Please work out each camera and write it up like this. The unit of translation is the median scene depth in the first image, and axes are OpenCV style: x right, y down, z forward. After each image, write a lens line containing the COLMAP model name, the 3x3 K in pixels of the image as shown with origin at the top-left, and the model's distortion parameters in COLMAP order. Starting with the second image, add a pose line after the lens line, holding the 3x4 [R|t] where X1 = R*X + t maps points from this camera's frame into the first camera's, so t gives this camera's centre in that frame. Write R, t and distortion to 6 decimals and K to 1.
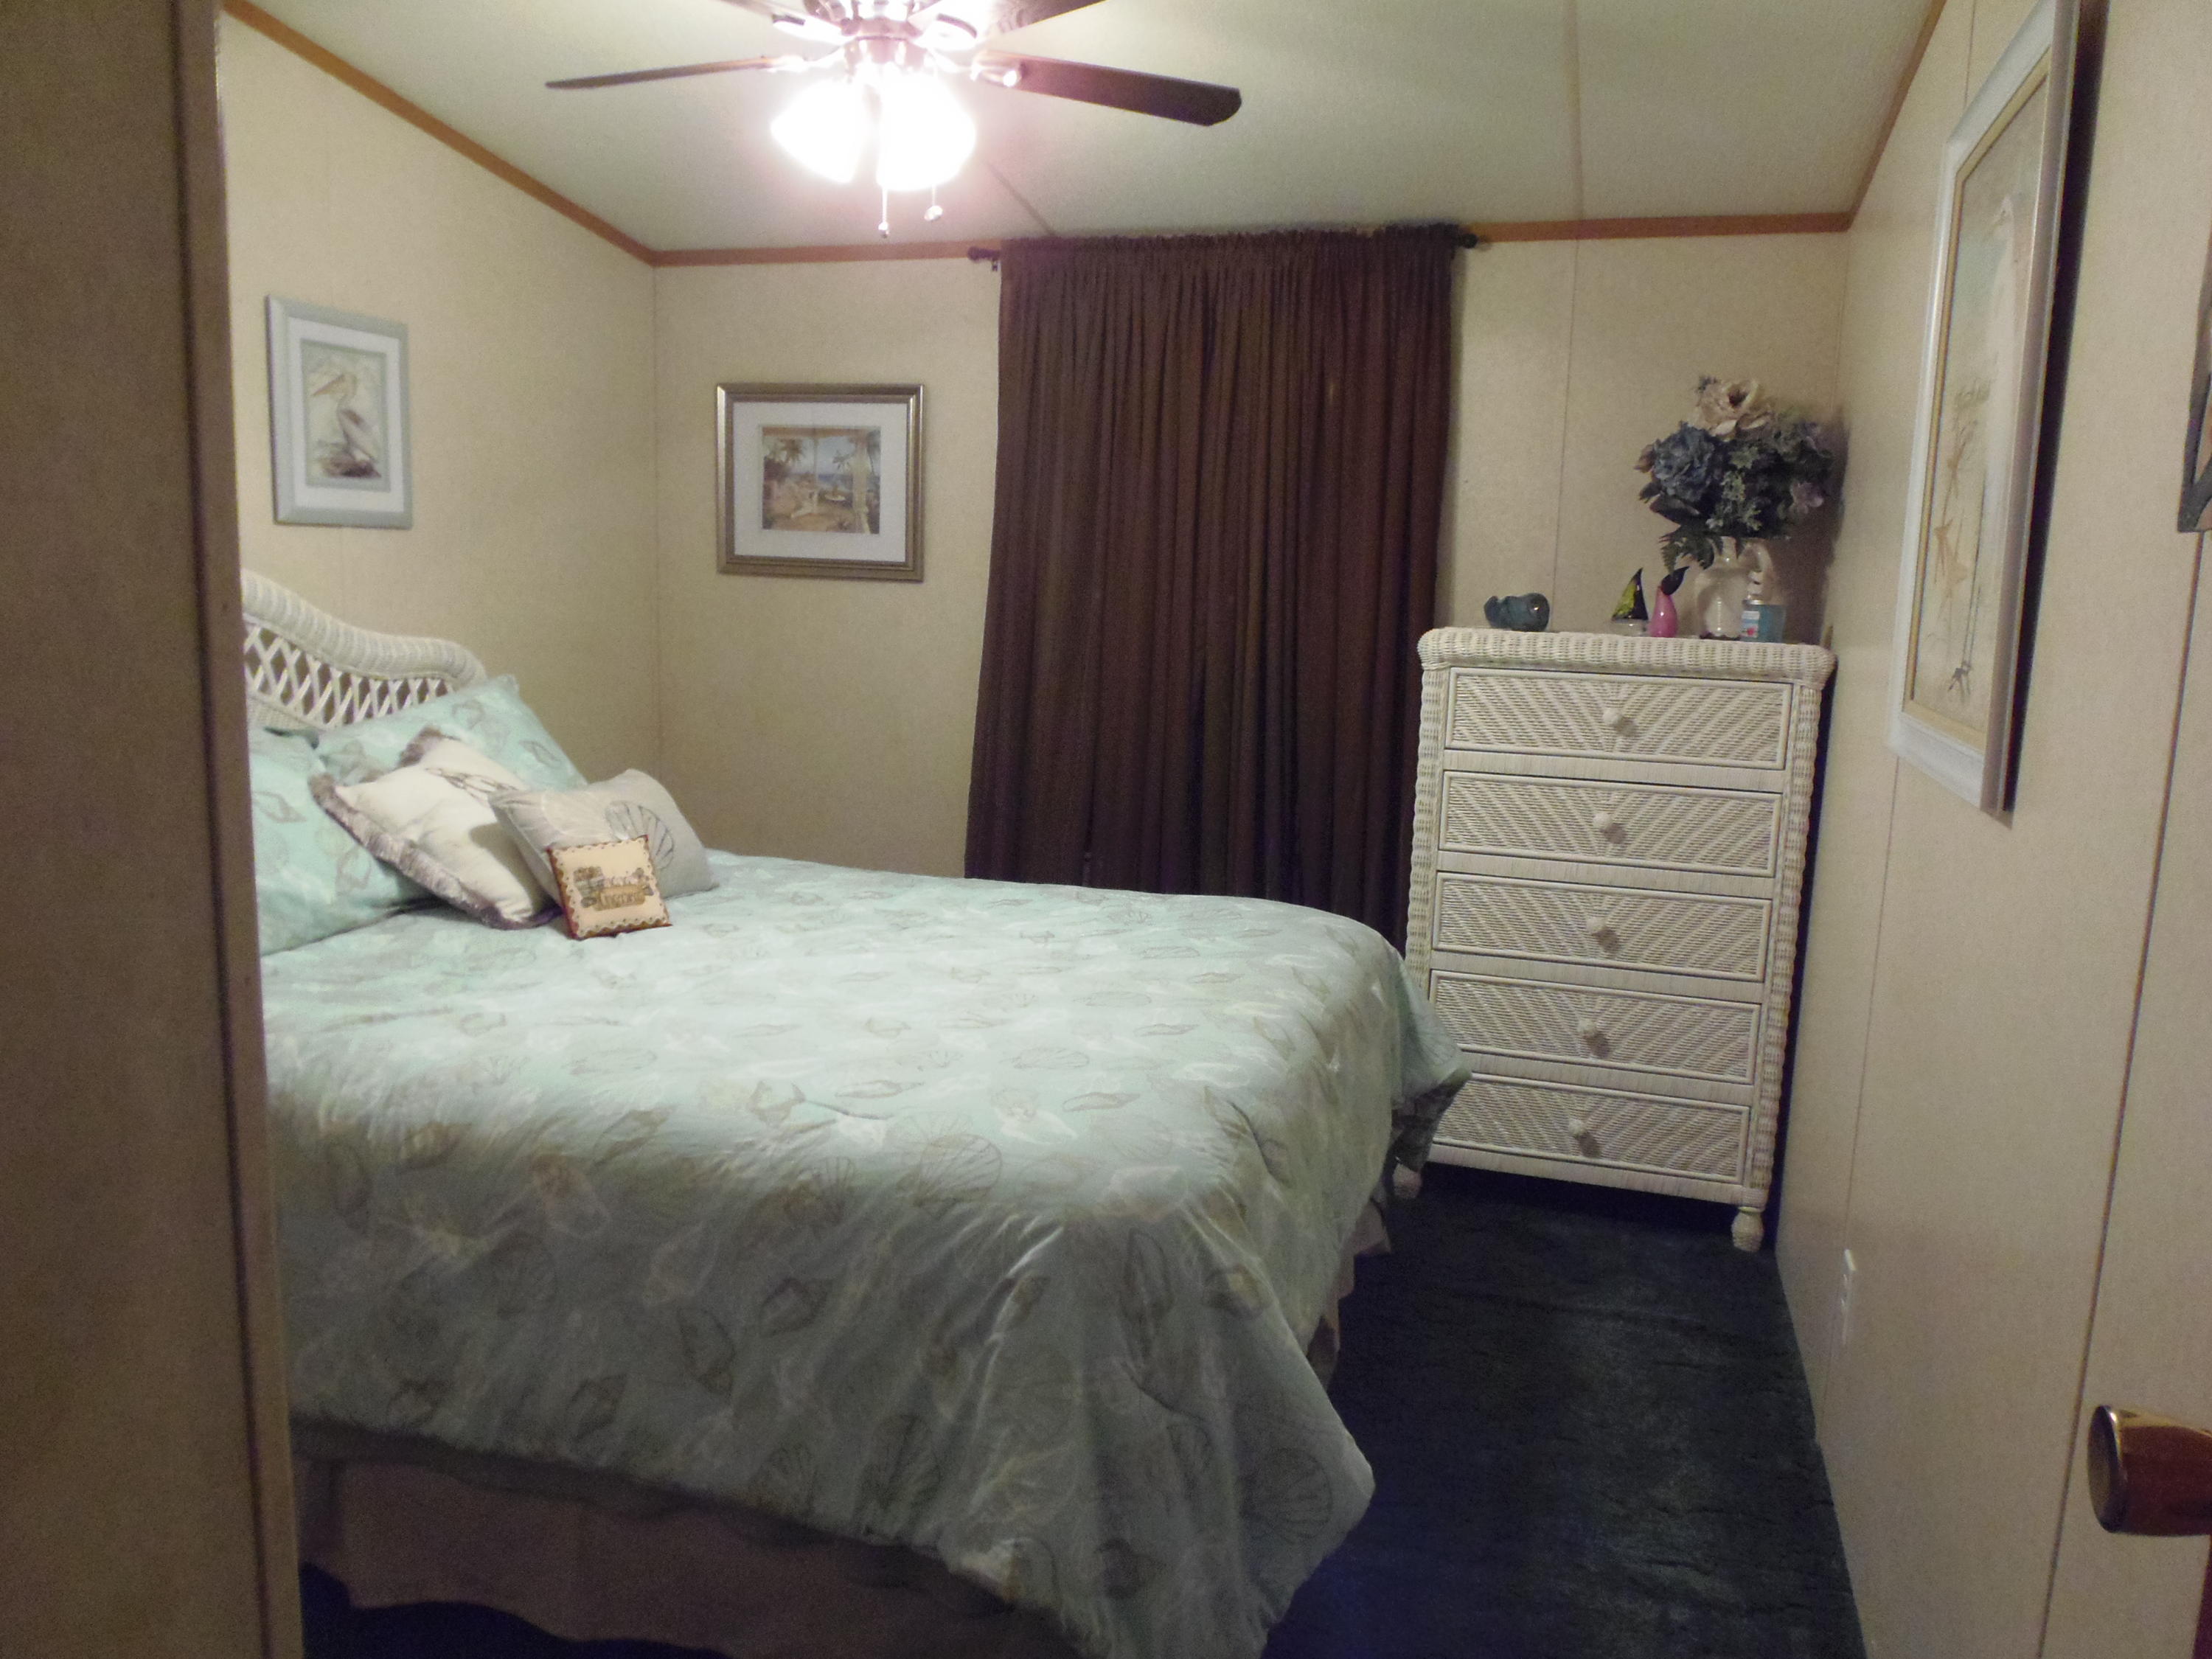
lens RADIAL K [[1615.2, 0, 1110.8], [0, 1615.2, 835.1], [0, 0, 1]] dist [-0.014523, -0.002094]
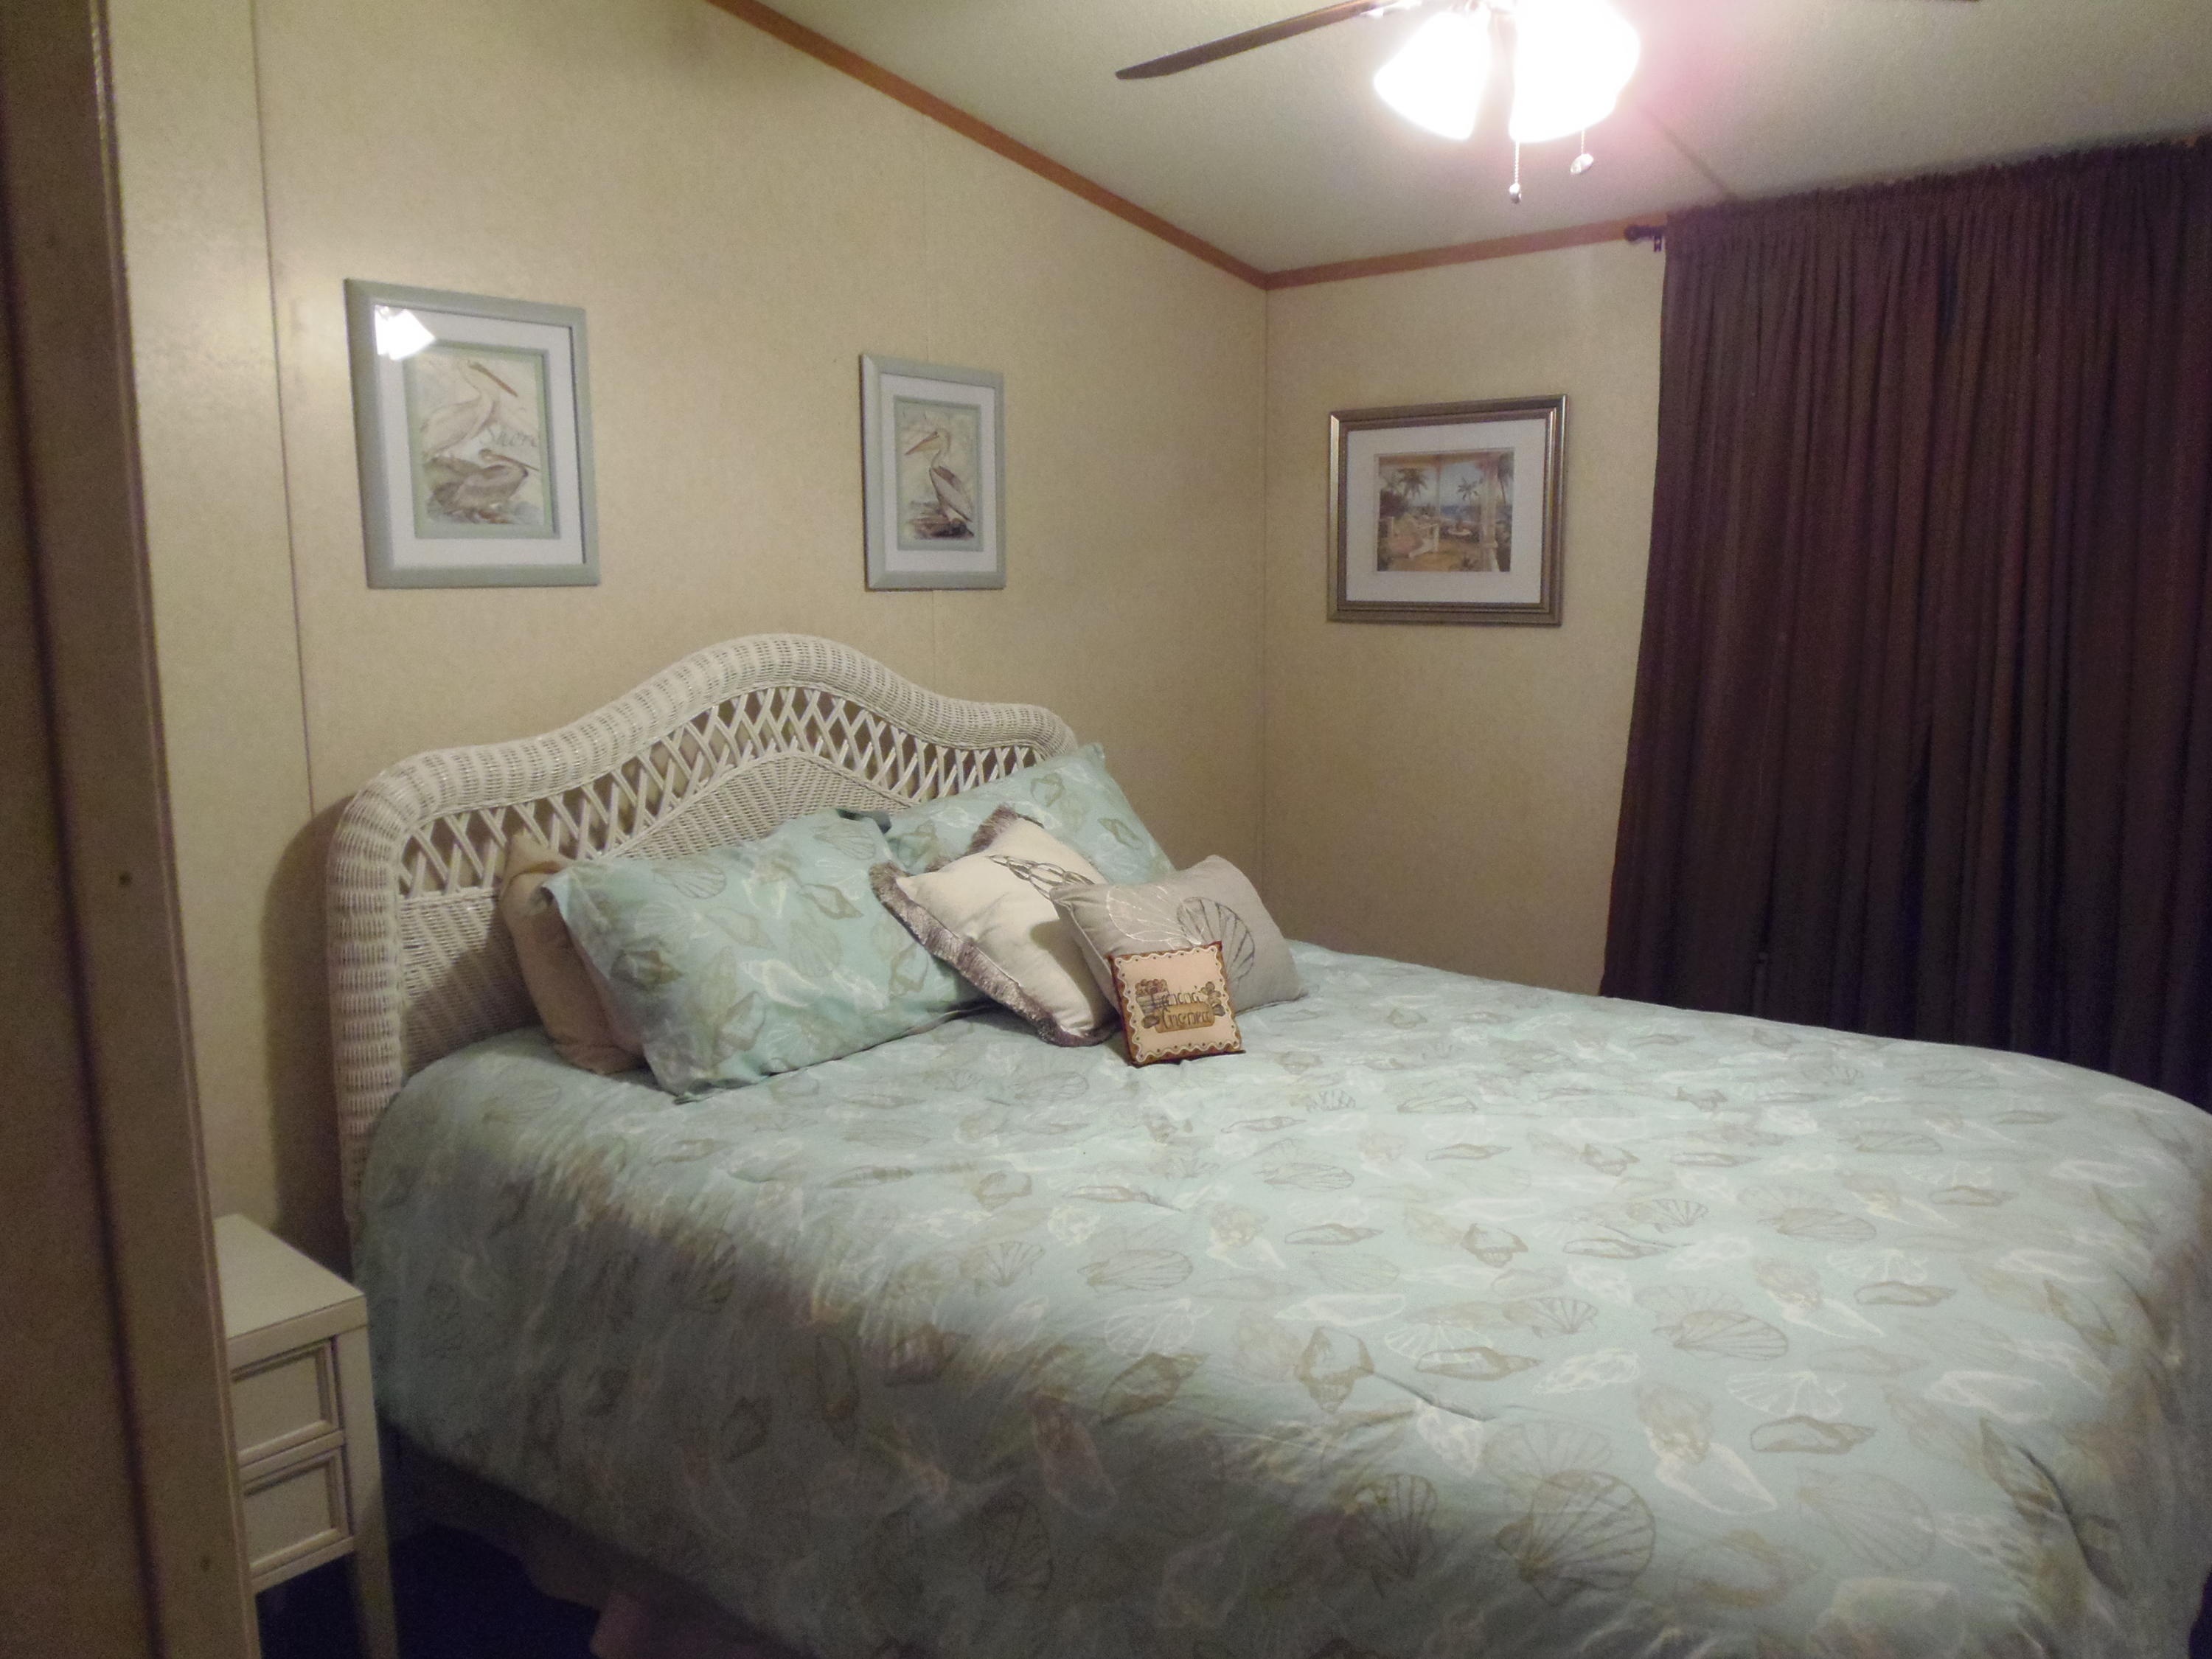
lens RADIAL K [[1615.2, 0, 1110.8], [0, 1615.2, 835.1], [0, 0, 1]] dist [-0.014523, -0.002094]
pose [[0.925898, 0.019931, -0.377247, -0.021678], [-0.025953, 0.999604, -0.010886, -0.051188], [0.376880, 0.019870, 0.926049, 0.205302]]
